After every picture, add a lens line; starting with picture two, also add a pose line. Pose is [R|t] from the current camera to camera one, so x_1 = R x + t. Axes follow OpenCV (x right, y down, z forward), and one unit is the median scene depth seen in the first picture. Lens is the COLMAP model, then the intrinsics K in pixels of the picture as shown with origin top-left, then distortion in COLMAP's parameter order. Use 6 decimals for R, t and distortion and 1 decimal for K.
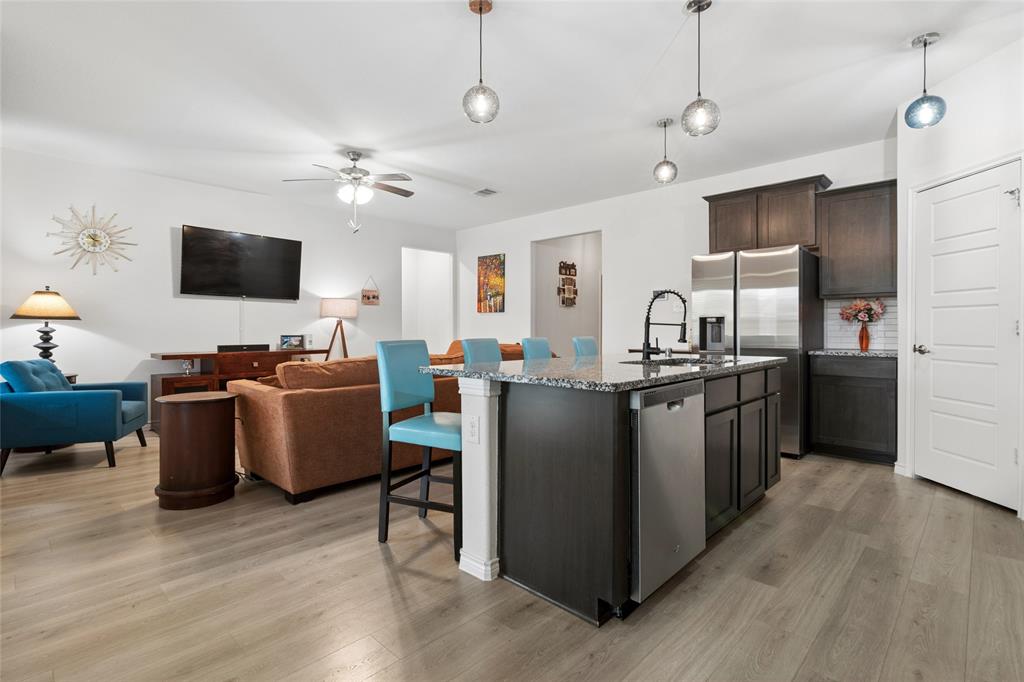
lens RADIAL K [[491.8, 0, 515.0], [0, 491.8, 333.5], [0, 0, 1]] dist [-0.000093, 0.001711]
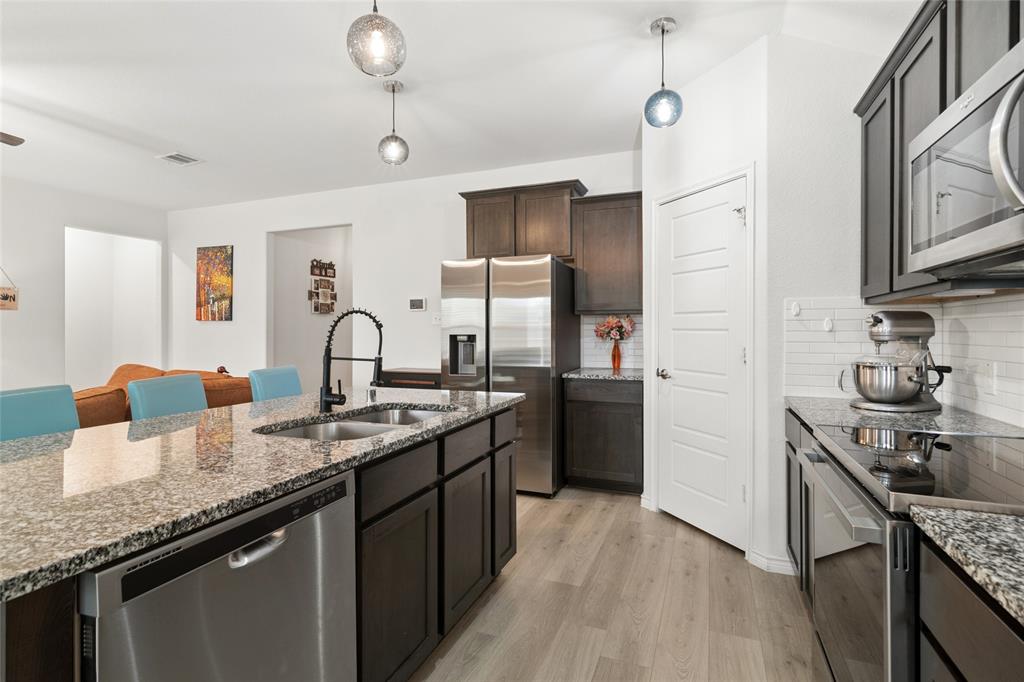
lens RADIAL K [[491.8, 0, 515.0], [0, 491.8, 333.5], [0, 0, 1]] dist [-0.000093, 0.001711]
pose [[0.927369, -0.003517, 0.374132, 0.175382], [0.004208, 0.999991, -0.001030, -0.035596], [-0.374125, 0.002530, 0.927375, 0.195536]]
